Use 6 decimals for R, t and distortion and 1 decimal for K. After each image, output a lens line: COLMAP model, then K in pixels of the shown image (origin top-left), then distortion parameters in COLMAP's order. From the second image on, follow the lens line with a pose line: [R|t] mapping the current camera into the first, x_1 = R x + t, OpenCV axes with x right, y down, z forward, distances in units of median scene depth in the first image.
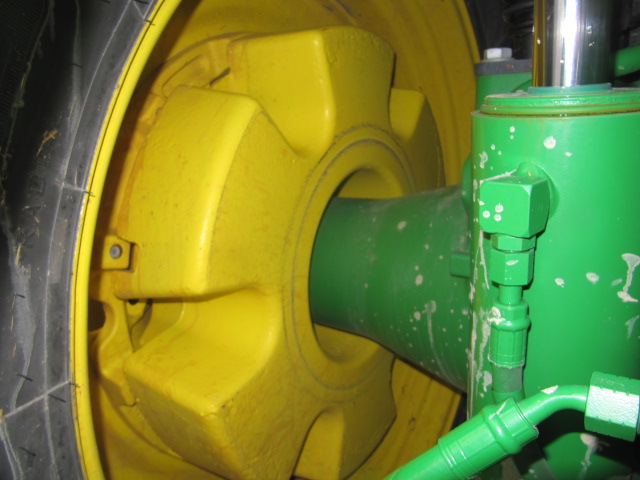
lens RADIAL K [[532.5, 0, 321.2], [0, 532.5, 238.5], [0, 0, 1]] dist [-0.036135, 0.001666]
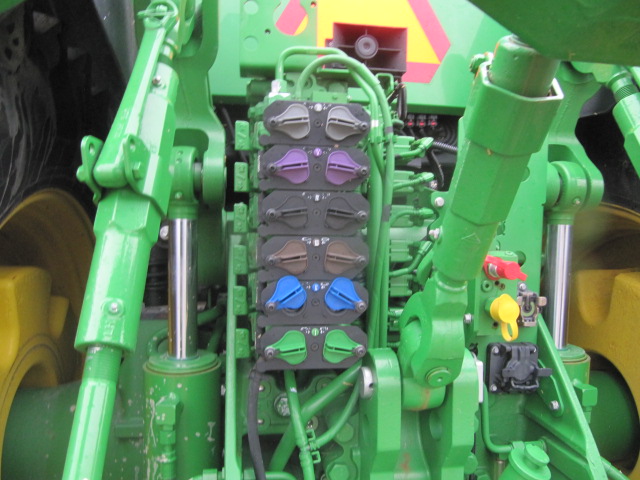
lens RADIAL K [[532.5, 0, 321.1], [0, 532.5, 241.0], [0, 0, 1]] dist [-0.036135, 0.001666]
pose [[0.740972, 0.037409, 0.670493, -0.772864], [0.121202, 0.974601, -0.188318, -0.275751], [-0.660508, 0.220803, 0.717617, -1.397897]]
